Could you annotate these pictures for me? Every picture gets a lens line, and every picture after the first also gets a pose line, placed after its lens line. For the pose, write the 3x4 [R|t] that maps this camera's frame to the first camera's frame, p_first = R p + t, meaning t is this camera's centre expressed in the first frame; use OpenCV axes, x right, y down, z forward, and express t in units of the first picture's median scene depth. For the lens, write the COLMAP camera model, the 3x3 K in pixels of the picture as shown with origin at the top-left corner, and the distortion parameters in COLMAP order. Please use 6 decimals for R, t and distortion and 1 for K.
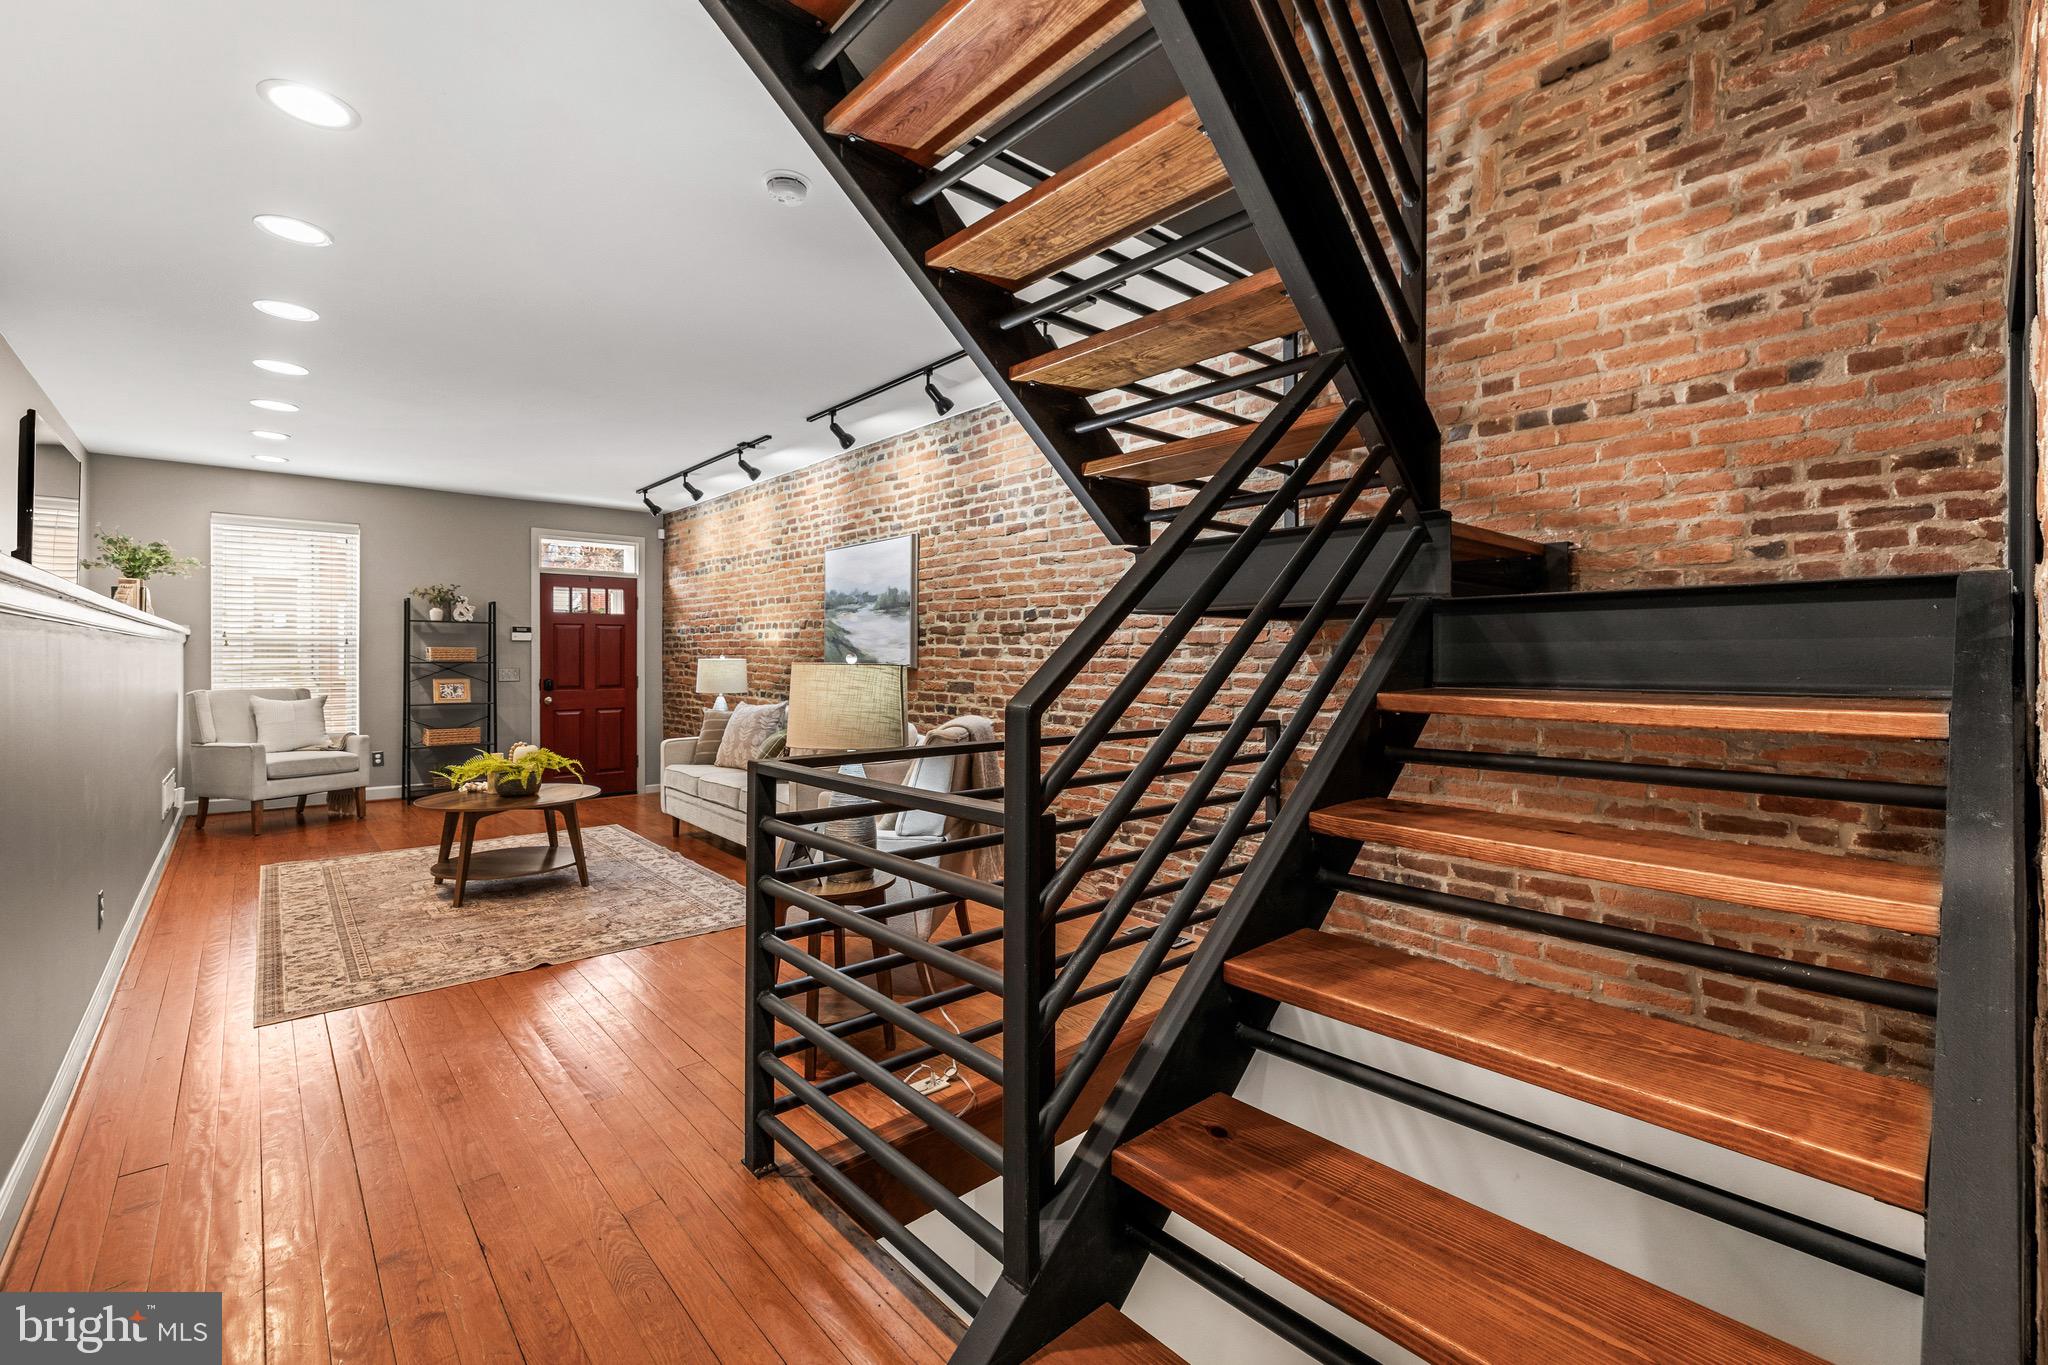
lens RADIAL K [[871.2, 0, 1029.6], [0, 871.2, 662.2], [0, 0, 1]] dist [-0.001870, 0.000788]
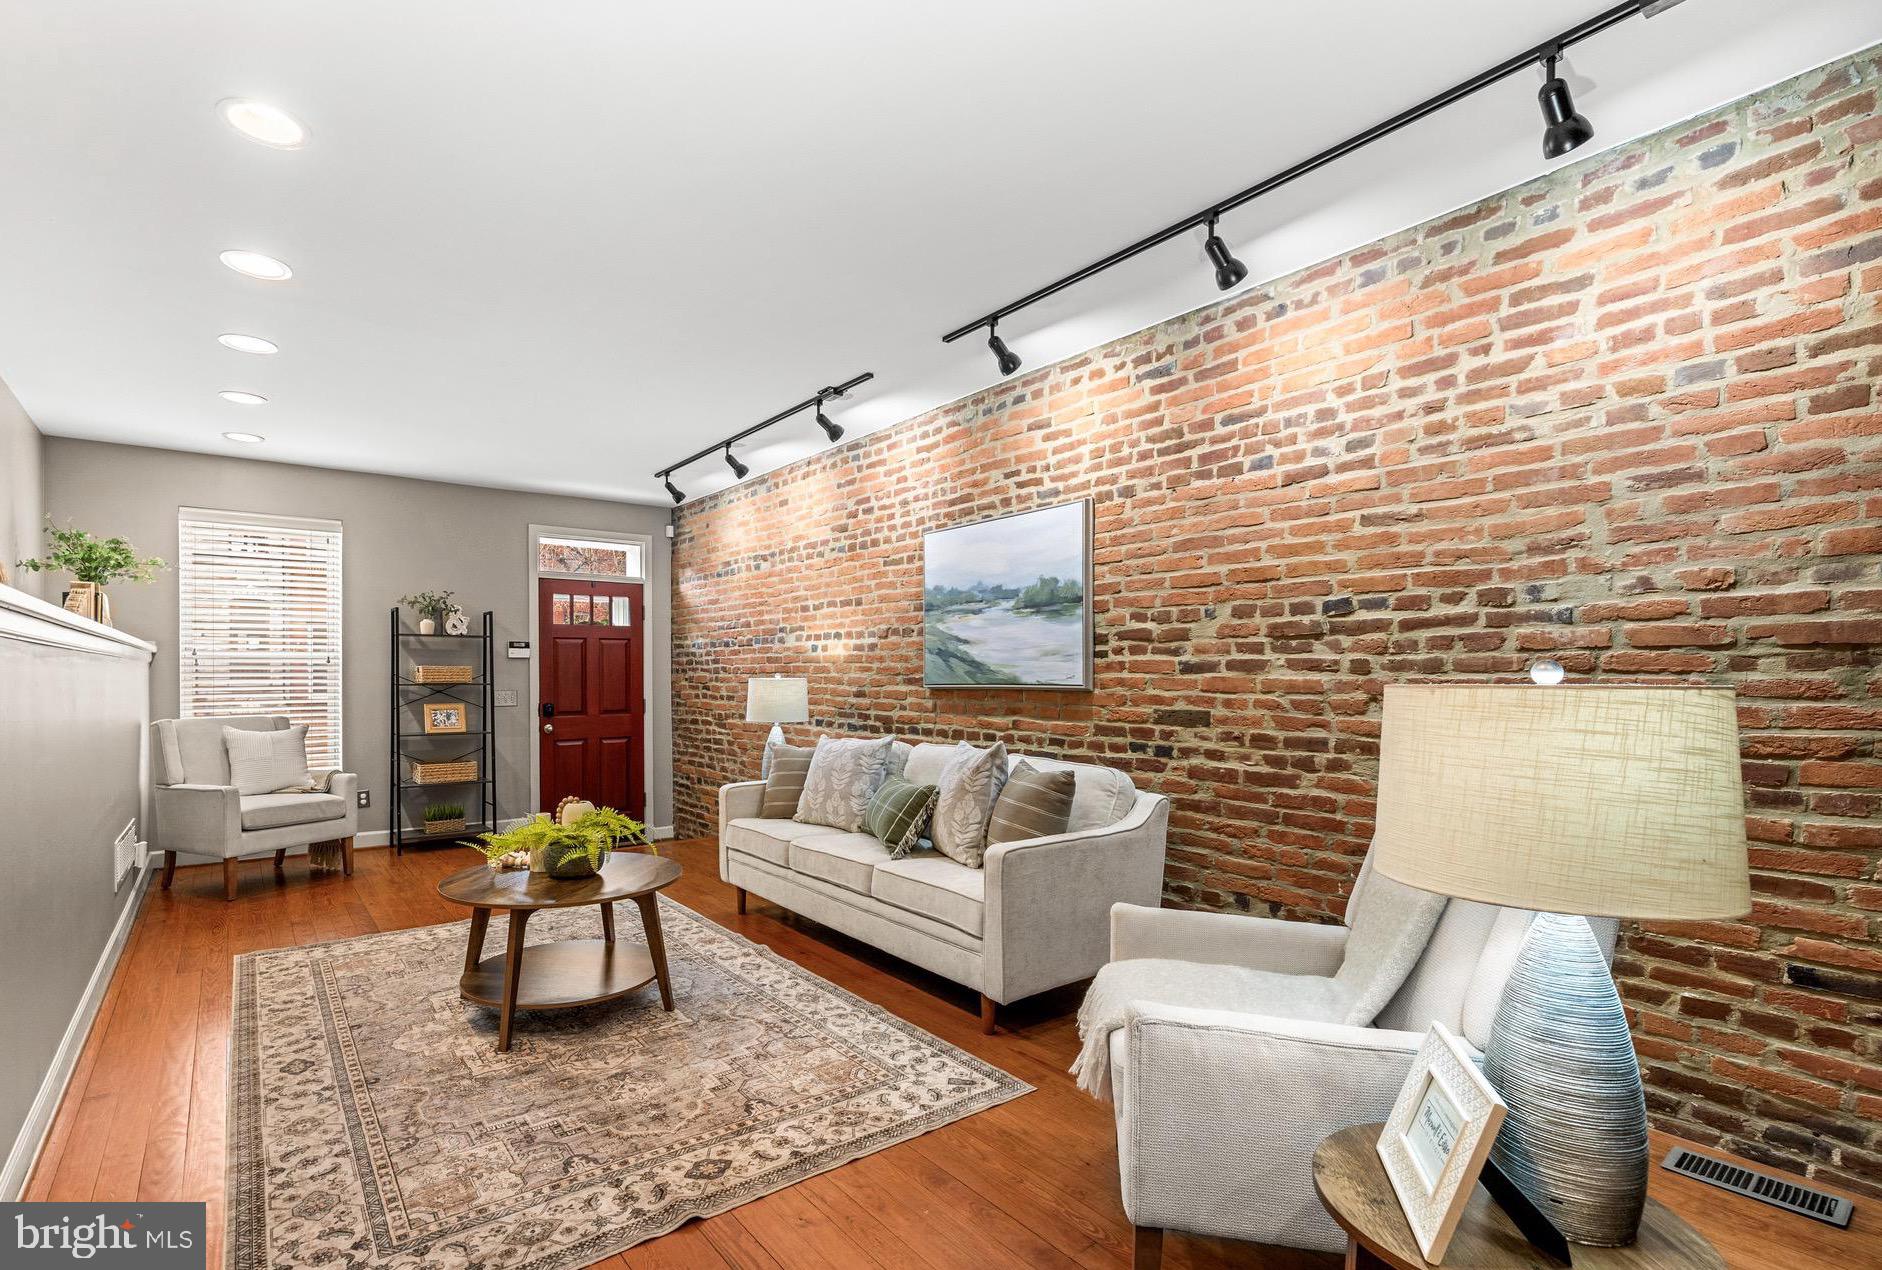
lens RADIAL K [[876.9, 0, 861.8], [0, 876.9, 679.8], [0, 0, 1]] dist [0.000558, 0.000726]
pose [[0.994537, -0.004853, -0.104273, -0.298147], [0.004733, 0.999988, -0.001396, -0.001393], [0.104278, 0.000895, 0.994548, 0.341761]]
